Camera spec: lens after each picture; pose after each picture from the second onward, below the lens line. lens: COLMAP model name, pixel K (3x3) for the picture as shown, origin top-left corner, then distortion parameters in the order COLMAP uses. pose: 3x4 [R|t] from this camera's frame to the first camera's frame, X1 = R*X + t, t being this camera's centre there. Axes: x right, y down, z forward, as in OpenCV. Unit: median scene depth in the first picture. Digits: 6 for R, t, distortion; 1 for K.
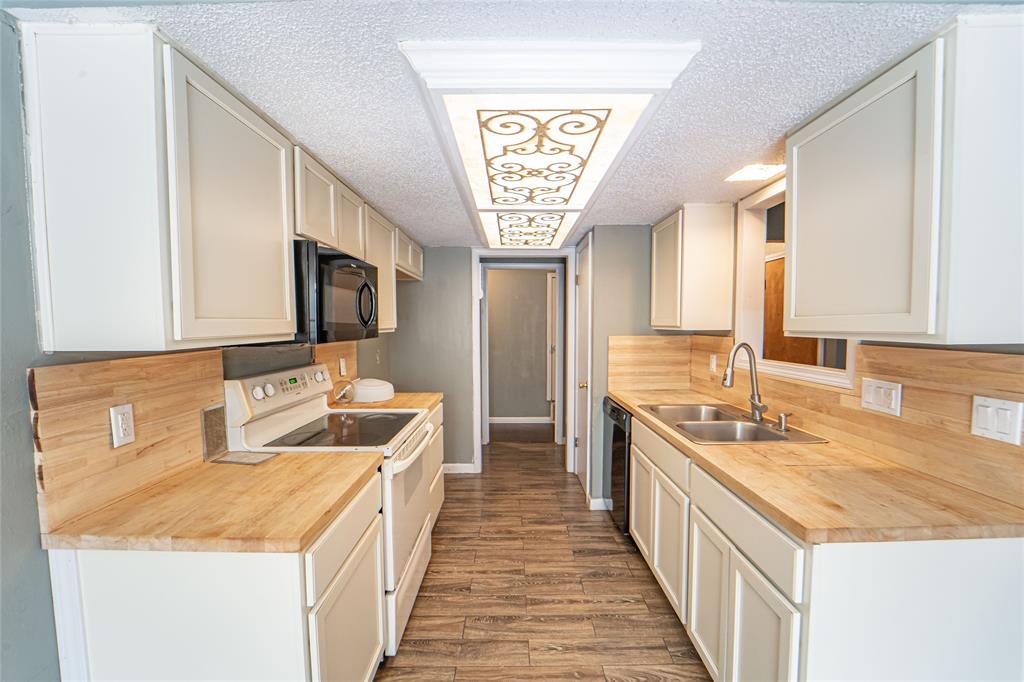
lens RADIAL K [[418.0, 0, 516.6], [0, 418.0, 349.9], [0, 0, 1]] dist [-0.021579, 0.000309]
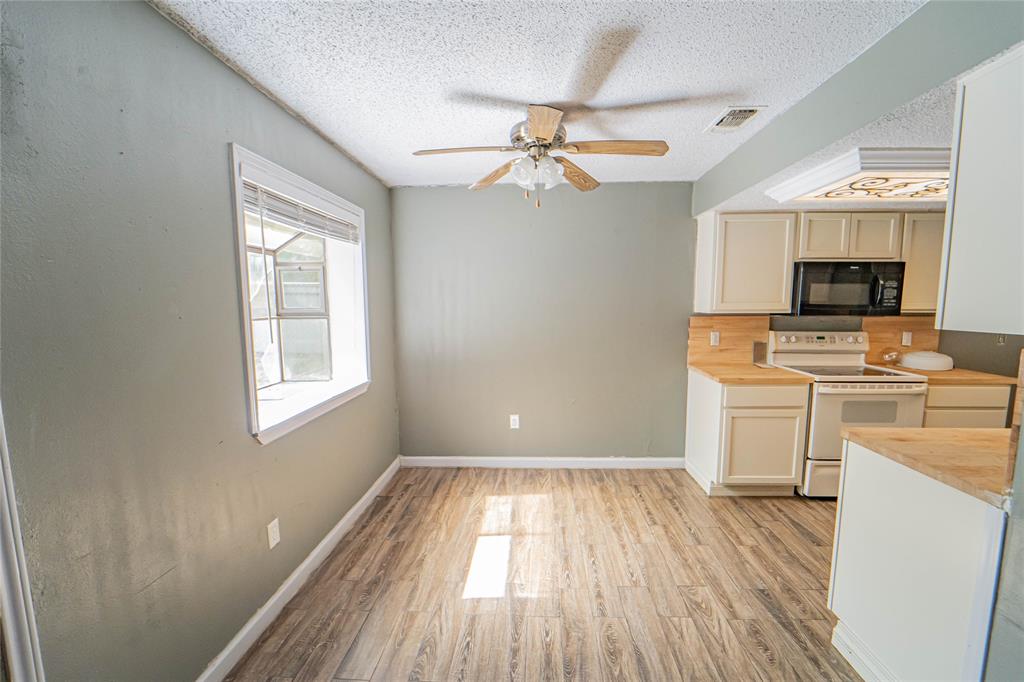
lens RADIAL K [[418.0, 0, 516.6], [0, 418.0, 349.9], [0, 0, 1]] dist [-0.021579, 0.000309]
pose [[-0.059951, 0.121819, -0.990740, 1.632704], [-0.058199, 0.990410, 0.125300, -0.022284], [0.996503, 0.065172, -0.052287, -0.201272]]
